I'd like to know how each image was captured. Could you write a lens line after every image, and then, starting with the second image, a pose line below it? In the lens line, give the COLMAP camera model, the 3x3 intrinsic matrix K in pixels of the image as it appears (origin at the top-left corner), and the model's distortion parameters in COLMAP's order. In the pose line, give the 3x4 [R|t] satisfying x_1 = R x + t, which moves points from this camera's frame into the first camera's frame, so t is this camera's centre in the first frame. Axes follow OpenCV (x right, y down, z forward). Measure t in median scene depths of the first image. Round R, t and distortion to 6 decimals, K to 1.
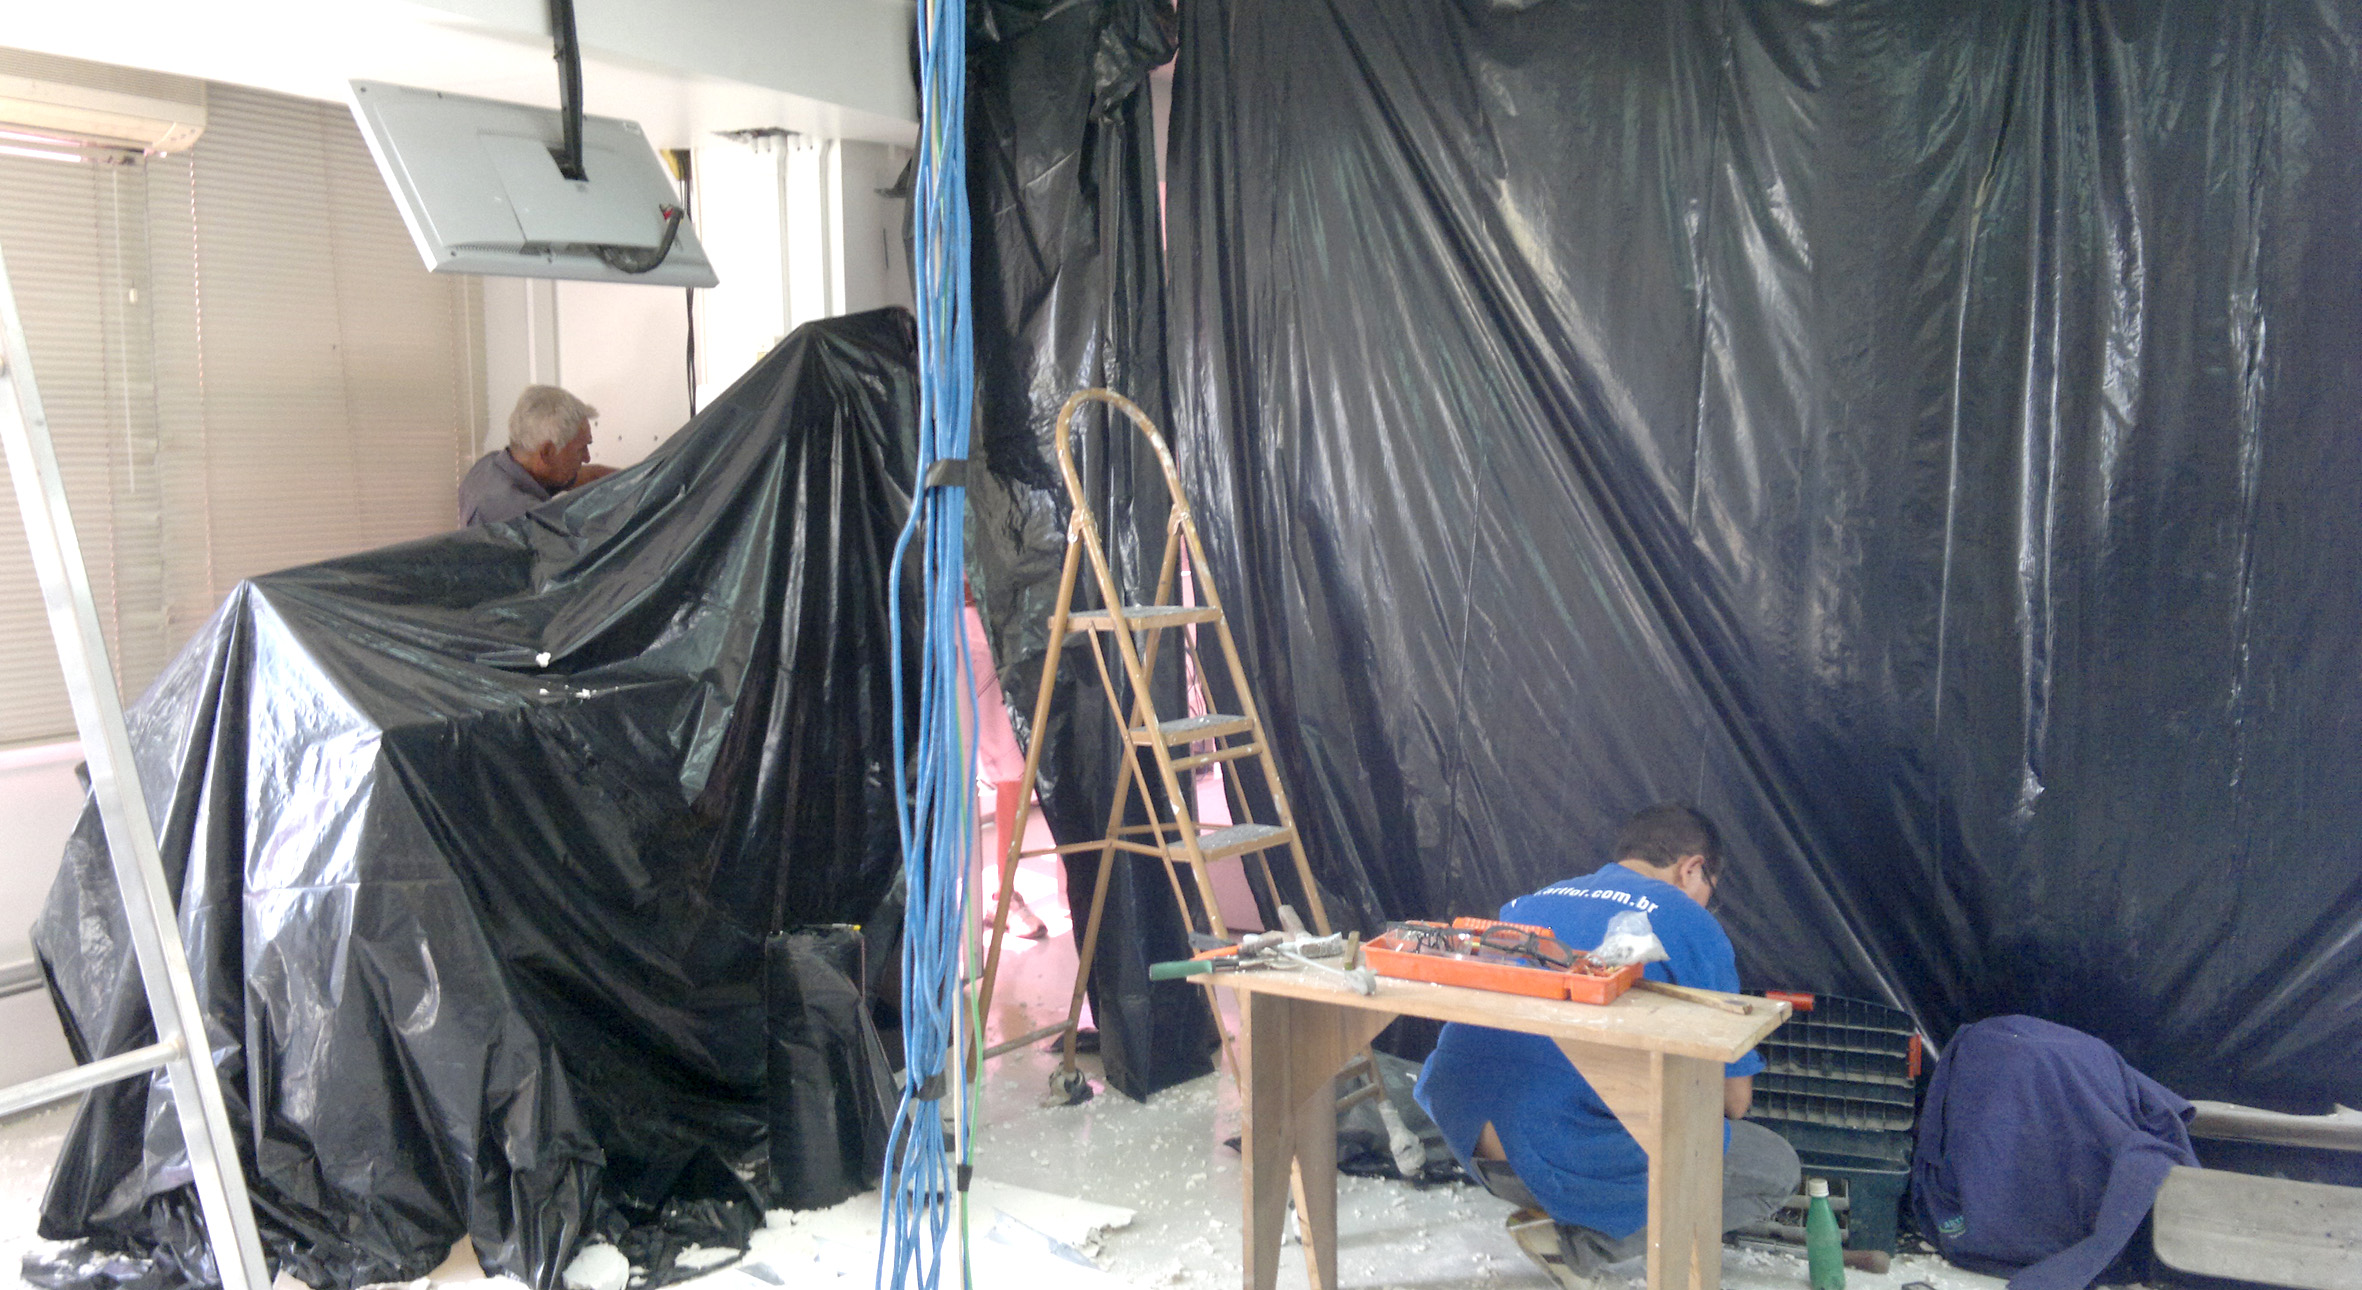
lens RADIAL K [[2573.4, 0, 1183.7], [0, 2573.4, 626.2], [0, 0, 1]] dist [-0.000293, 0.000000]
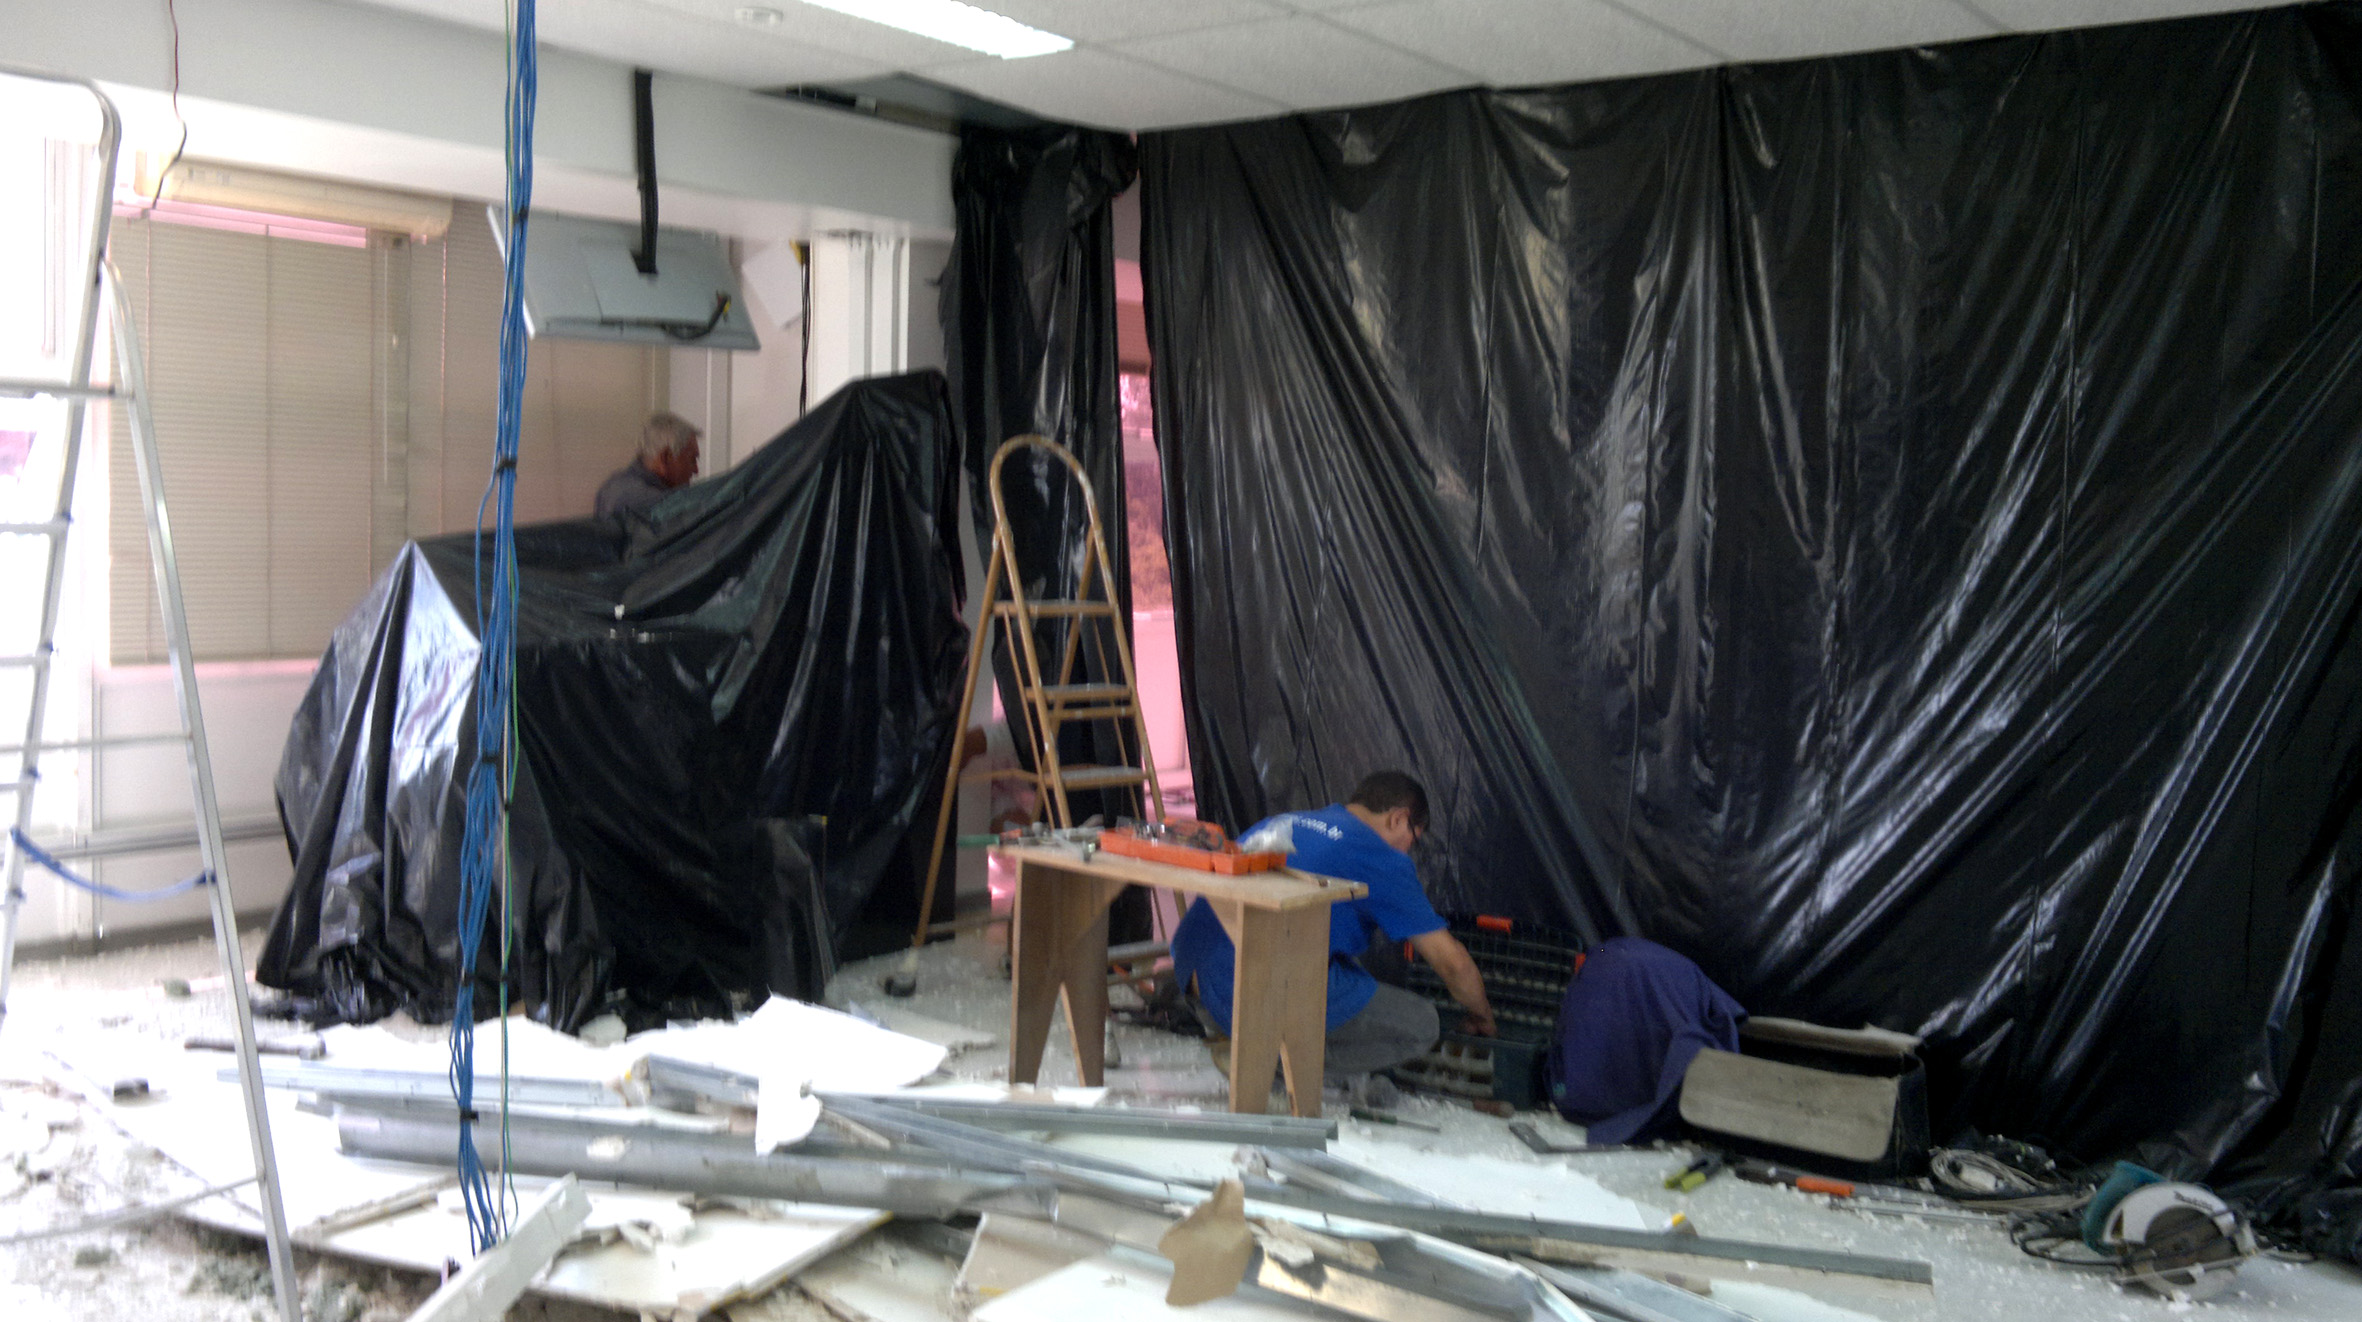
lens RADIAL K [[2910.8, 0, 1178.8], [0, 2910.8, 675.3], [0, 0, 1]] dist [0.023250, 0.000000]
pose [[0.975564, 0.059455, -0.211516, 0.396806], [-0.061943, 0.998066, -0.005148, 0.037803], [0.210801, 0.018124, 0.977361, -0.501566]]
